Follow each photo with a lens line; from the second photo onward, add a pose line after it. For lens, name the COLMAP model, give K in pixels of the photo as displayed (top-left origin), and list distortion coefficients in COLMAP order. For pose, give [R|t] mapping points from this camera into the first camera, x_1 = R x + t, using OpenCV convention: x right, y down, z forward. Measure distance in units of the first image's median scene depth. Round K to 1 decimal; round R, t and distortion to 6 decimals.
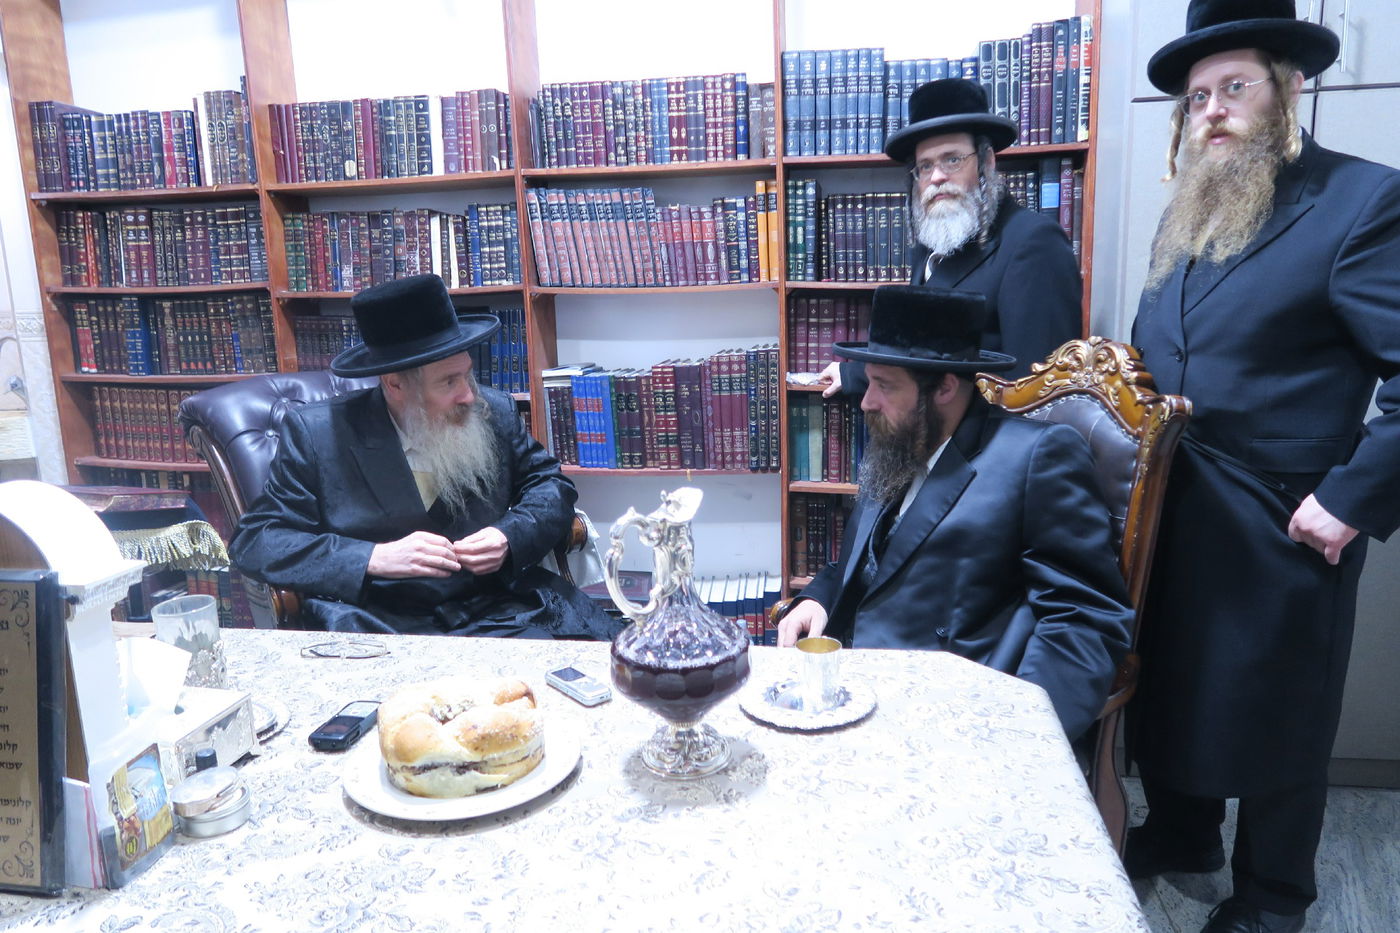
lens RADIAL K [[966.1, 0, 700.0], [0, 966.1, 467.8], [0, 0, 1]] dist [-0.025104, 0.004680]
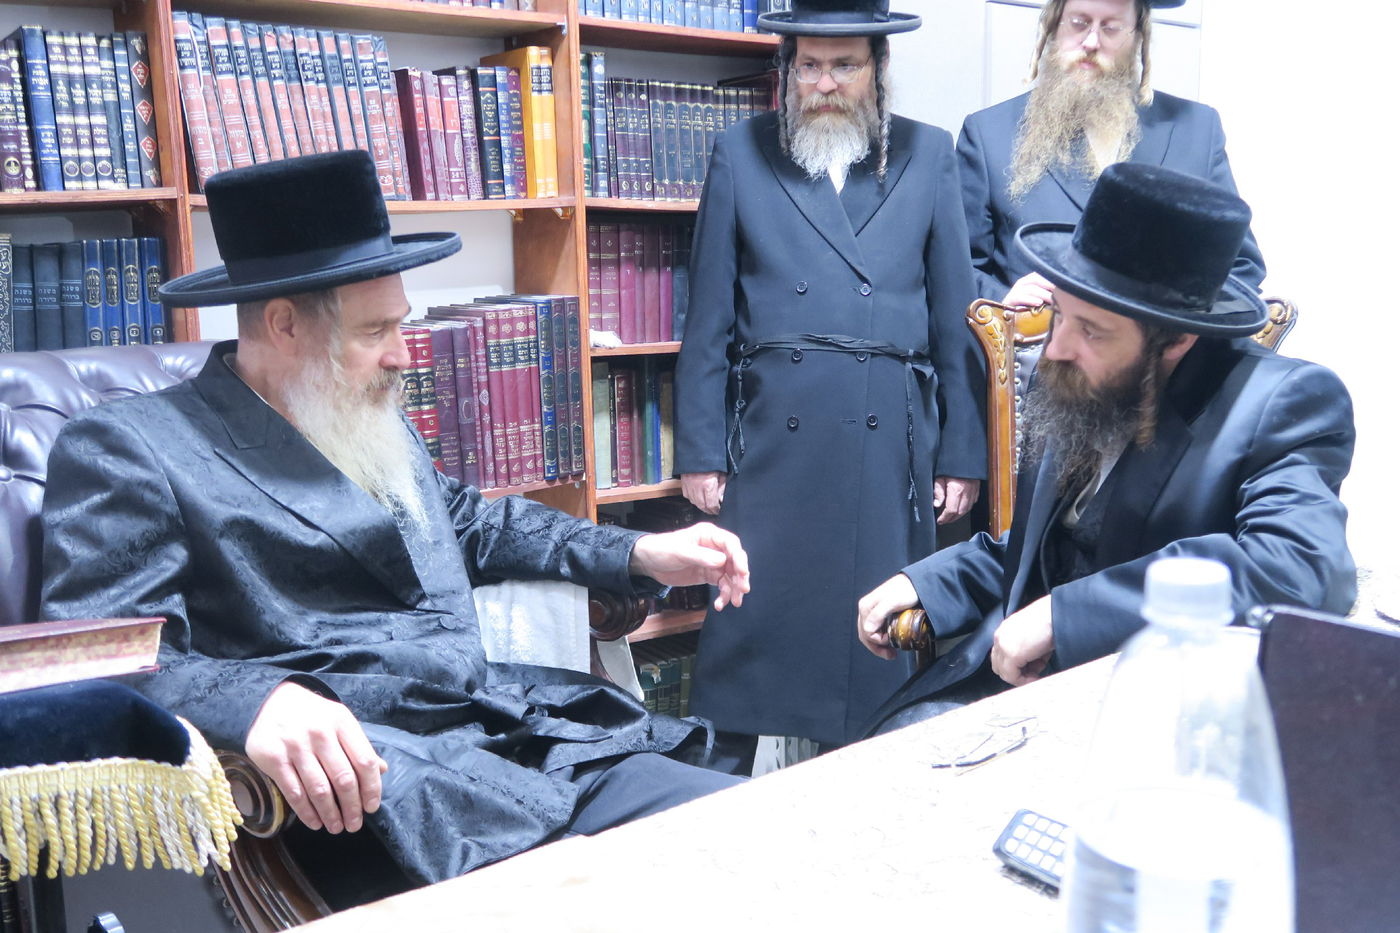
lens RADIAL K [[1355.1, 0, 698.1], [0, 1355.1, 463.6], [0, 0, 1]] dist [0.000425, 0.000000]
pose [[0.669306, -0.109428, 0.734885, -0.561458], [0.147994, 0.988910, 0.012467, -0.006212], [-0.728099, 0.100415, 0.678078, 0.297586]]
